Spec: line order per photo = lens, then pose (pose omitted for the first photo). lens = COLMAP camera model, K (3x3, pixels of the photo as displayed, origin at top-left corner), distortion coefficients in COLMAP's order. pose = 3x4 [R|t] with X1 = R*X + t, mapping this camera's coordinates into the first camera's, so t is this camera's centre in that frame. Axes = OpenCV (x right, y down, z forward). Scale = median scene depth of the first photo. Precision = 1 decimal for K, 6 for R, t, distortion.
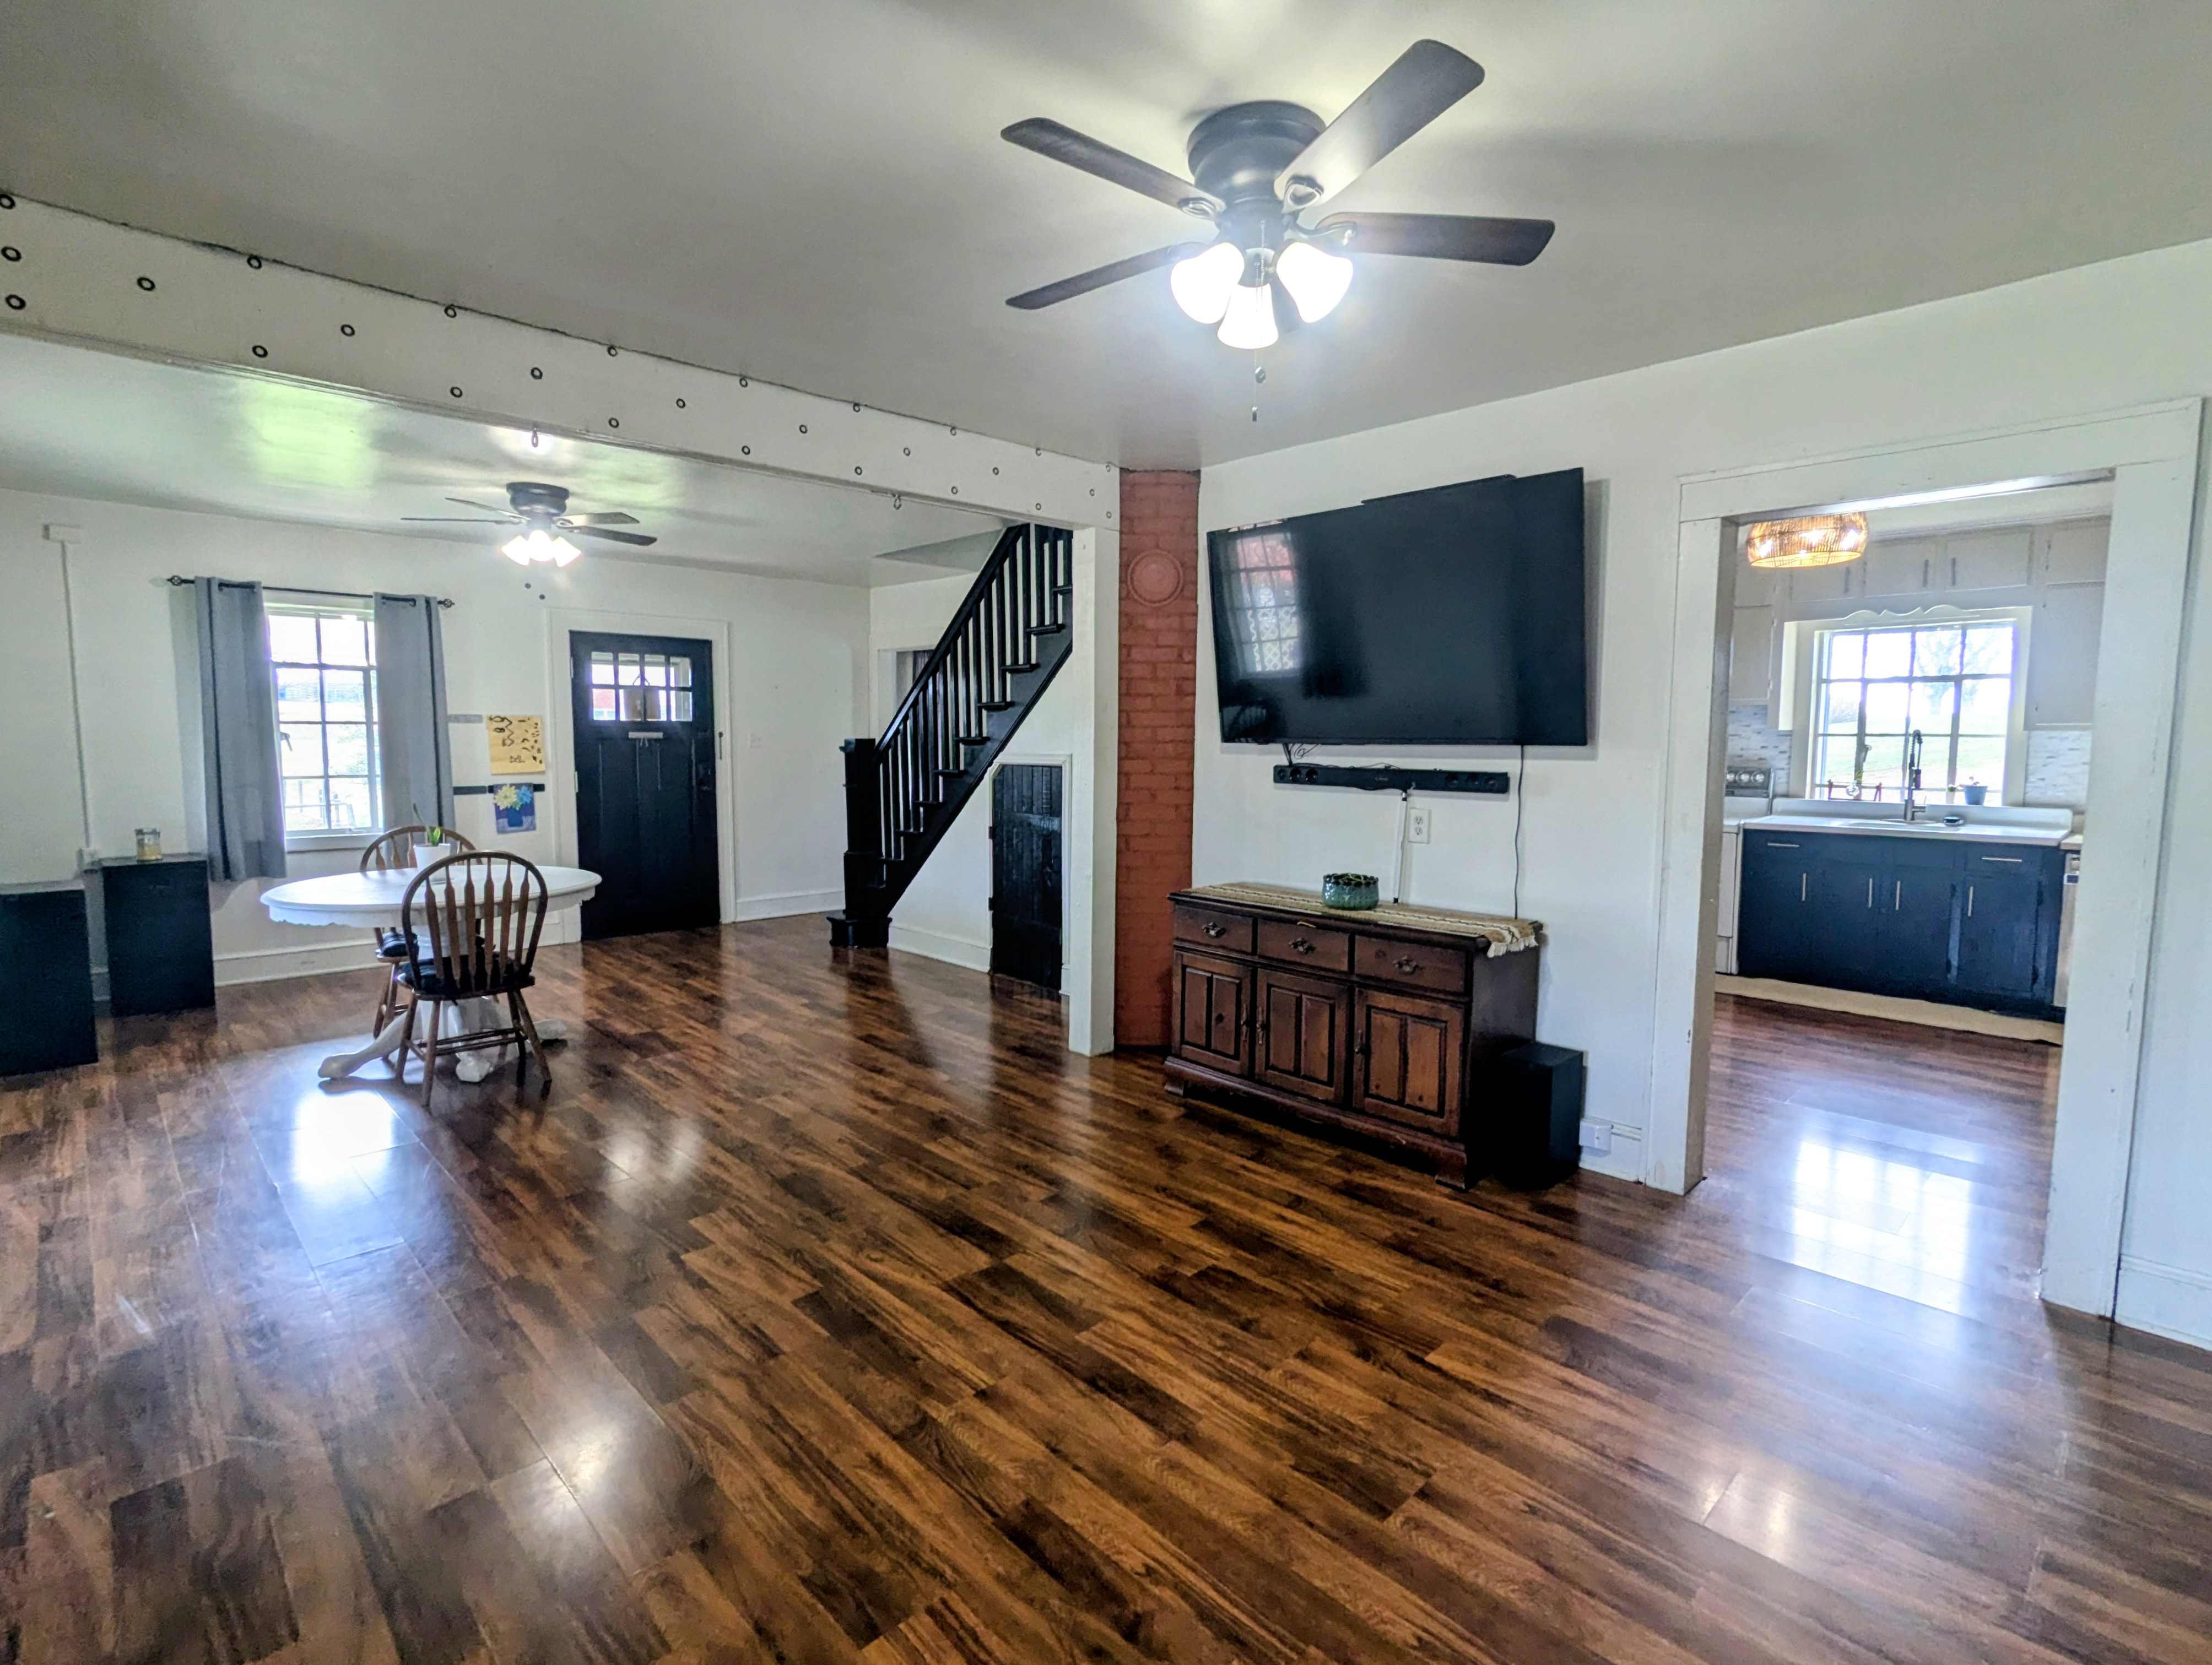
lens RADIAL K [[1056.2, 0, 1091.2], [0, 1056.2, 830.5], [0, 0, 1]] dist [0.001711, -0.000218]
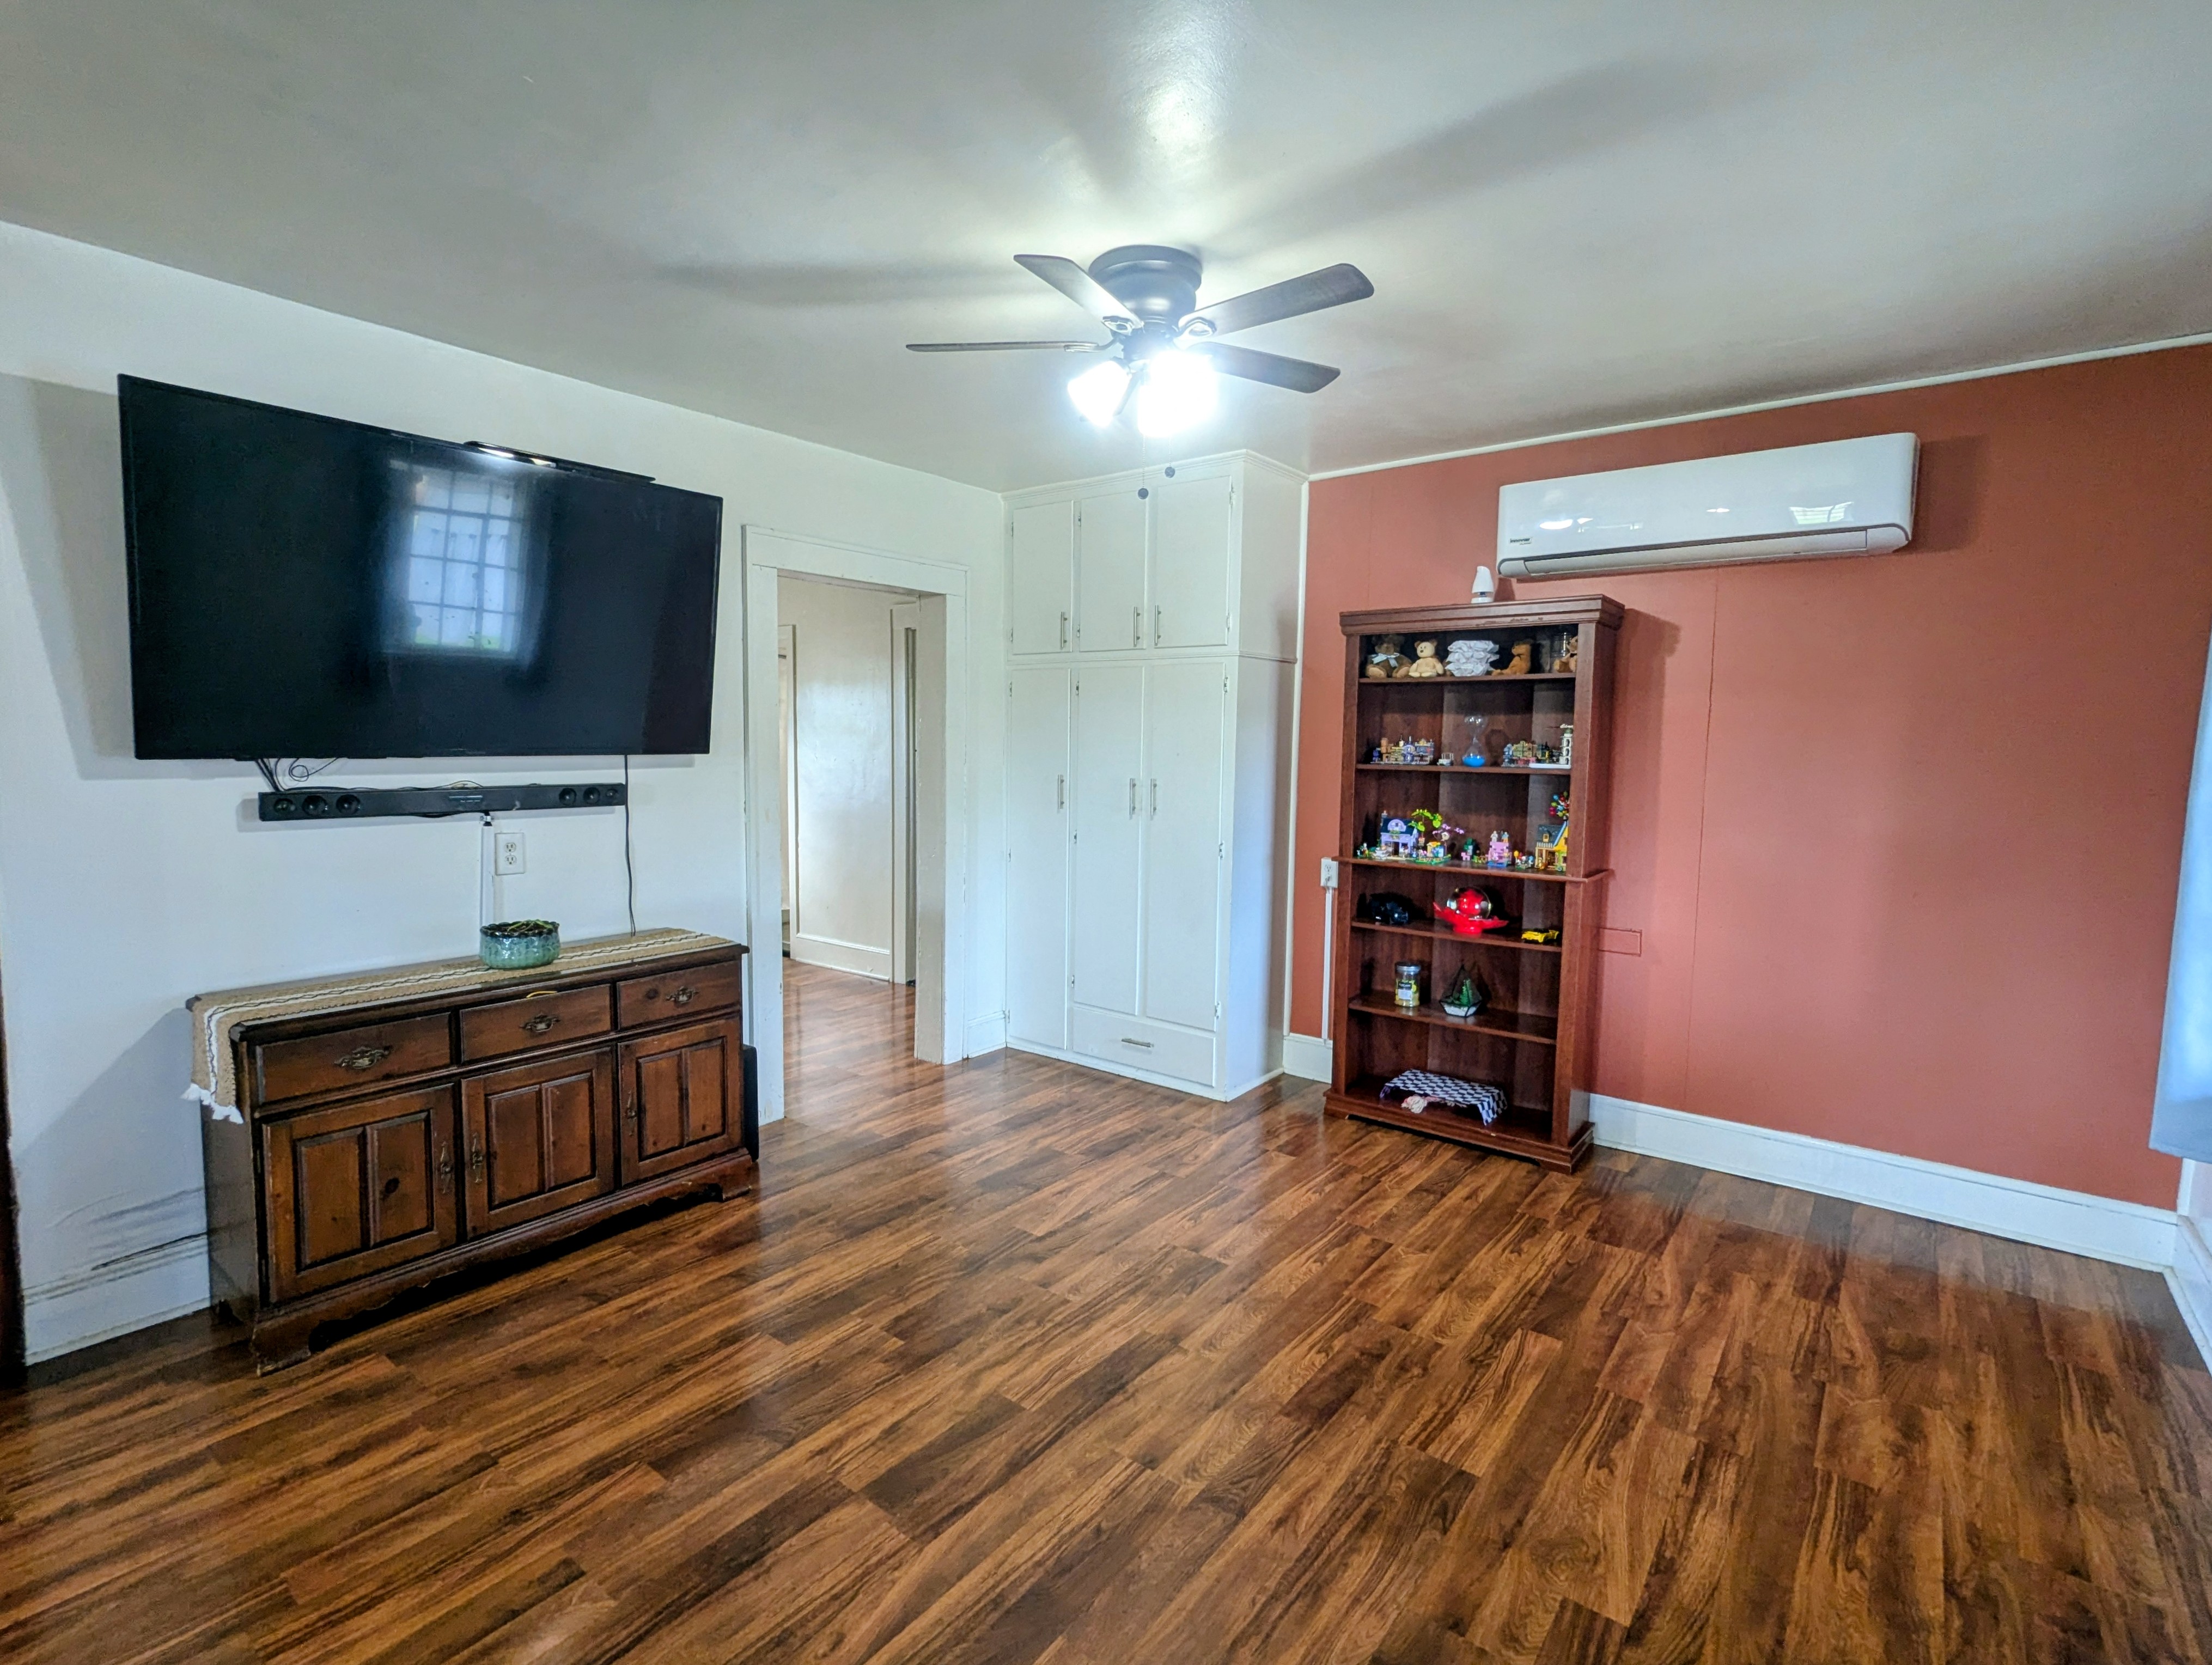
lens RADIAL K [[1056.3, 0, 1091.2], [0, 1056.3, 830.5], [0, 0, 1]] dist [0.001711, -0.000218]
pose [[-0.134989, -0.092124, 0.986555, -0.663301], [0.082168, 0.991198, 0.103801, -0.083409], [-0.987434, 0.095075, -0.126231, 0.767490]]
